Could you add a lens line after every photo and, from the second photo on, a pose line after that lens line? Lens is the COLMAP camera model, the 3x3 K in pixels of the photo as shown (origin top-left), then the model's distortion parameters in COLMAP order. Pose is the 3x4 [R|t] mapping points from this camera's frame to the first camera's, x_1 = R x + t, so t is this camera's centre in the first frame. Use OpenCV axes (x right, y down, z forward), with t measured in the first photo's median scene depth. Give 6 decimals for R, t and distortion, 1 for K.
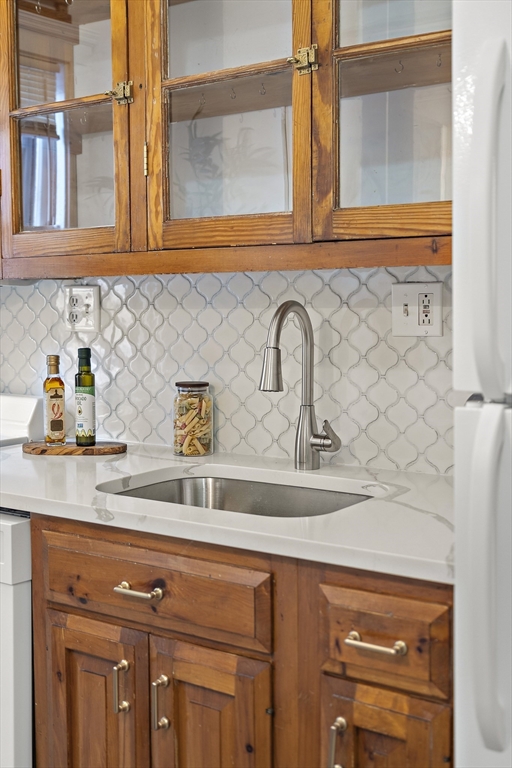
lens RADIAL K [[932.6, 0, 256.0], [0, 932.6, 384.0], [0, 0, 1]] dist [-0.008002, -0.000178]
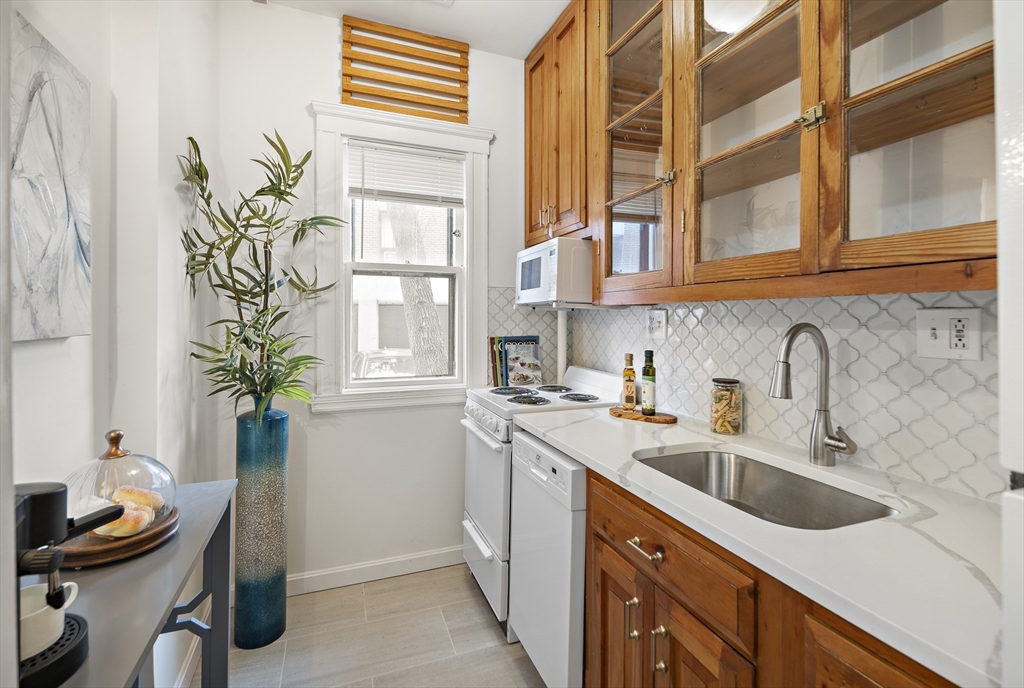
lens RADIAL K [[454.8, 0, 508.1], [0, 454.8, 317.6], [0, 0, 1]] dist [0.002056, -0.000658]
pose [[0.818369, 0.012853, -0.574550, 0.062275], [-0.060958, 0.996051, -0.064543, -0.034794], [0.571451, 0.087843, 0.815921, 0.300171]]
